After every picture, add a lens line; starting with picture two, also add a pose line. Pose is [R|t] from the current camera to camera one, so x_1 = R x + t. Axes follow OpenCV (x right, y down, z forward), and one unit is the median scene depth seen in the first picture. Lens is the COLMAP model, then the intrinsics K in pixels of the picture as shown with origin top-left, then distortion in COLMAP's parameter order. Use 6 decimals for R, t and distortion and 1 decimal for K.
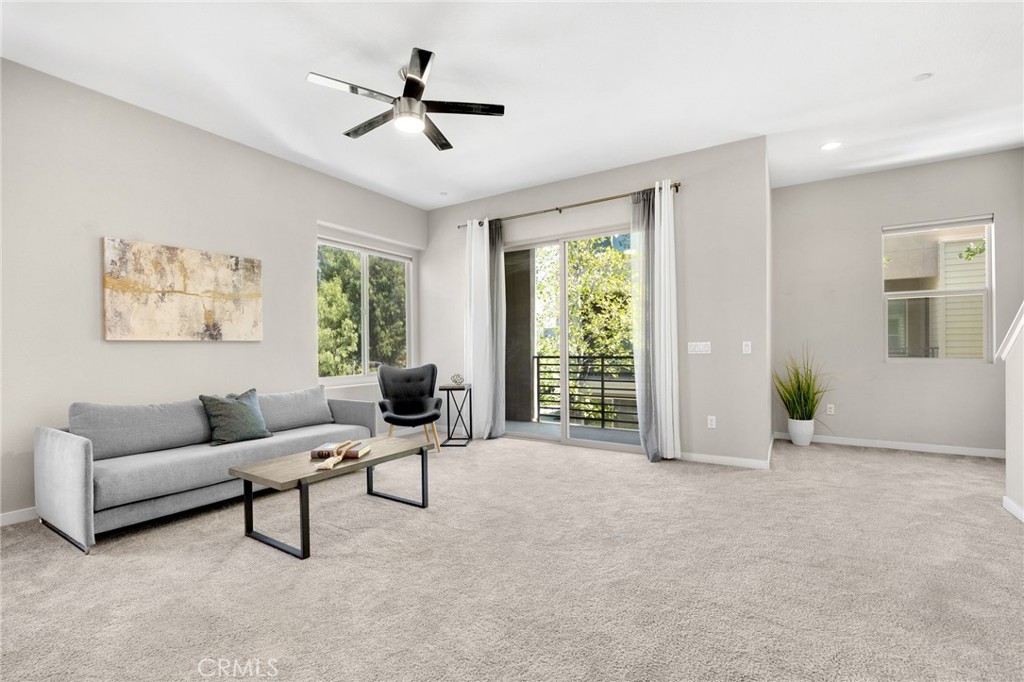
lens RADIAL K [[440.8, 0, 517.4], [0, 440.8, 347.9], [0, 0, 1]] dist [-0.010757, 0.001252]
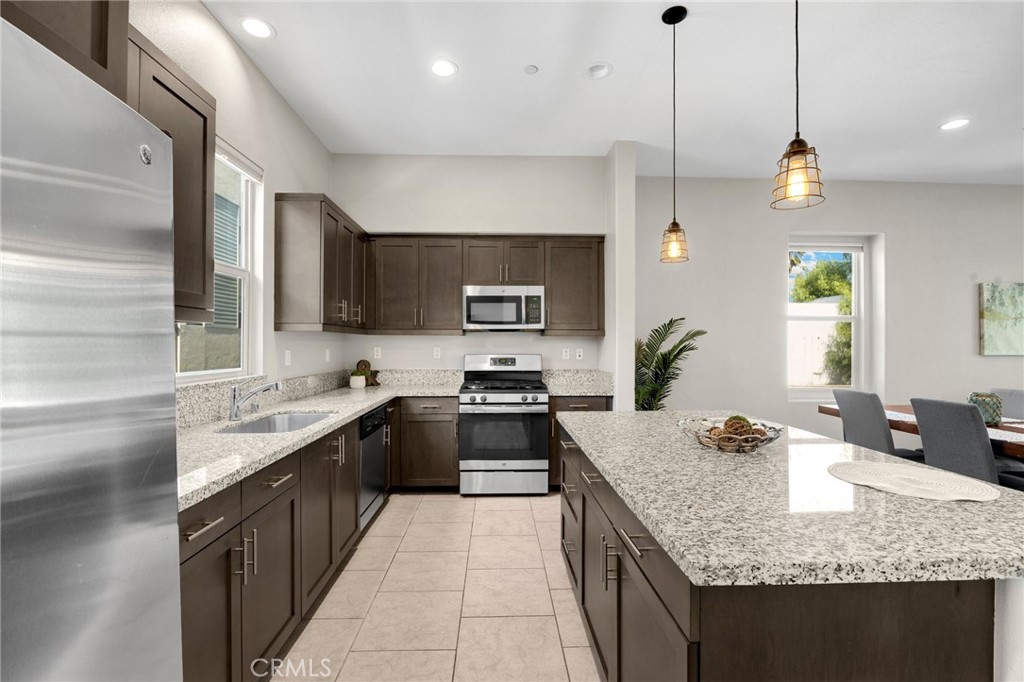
lens RADIAL K [[440.8, 0, 509.8], [0, 440.8, 342.8], [0, 0, 1]] dist [-0.010757, 0.001252]
pose [[0.555801, 0.005815, -0.831295, -0.488991], [-0.007330, 0.999971, 0.002094, -0.039238], [0.831283, 0.004930, 0.555828, -0.865843]]
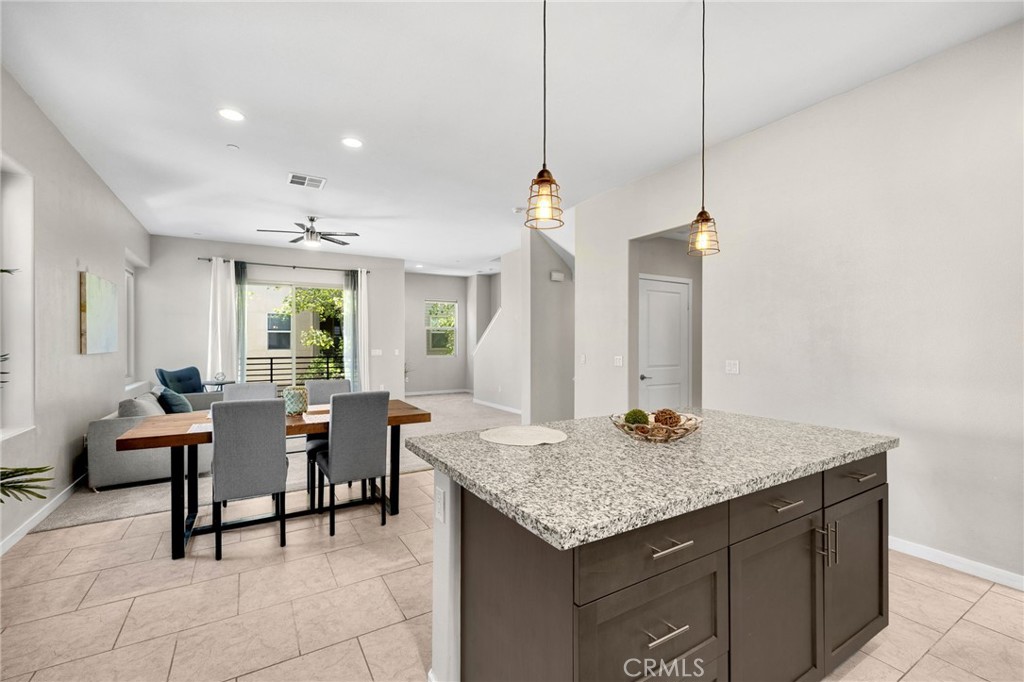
lens RADIAL K [[440.8, 0, 517.4], [0, 440.8, 343.3], [0, 0, 1]] dist [-0.010757, 0.001252]
pose [[0.438593, 0.005488, 0.898669, -1.209098], [-0.003129, 0.999985, -0.004579, -0.037574], [-0.898680, -0.000804, 0.438604, -0.525541]]
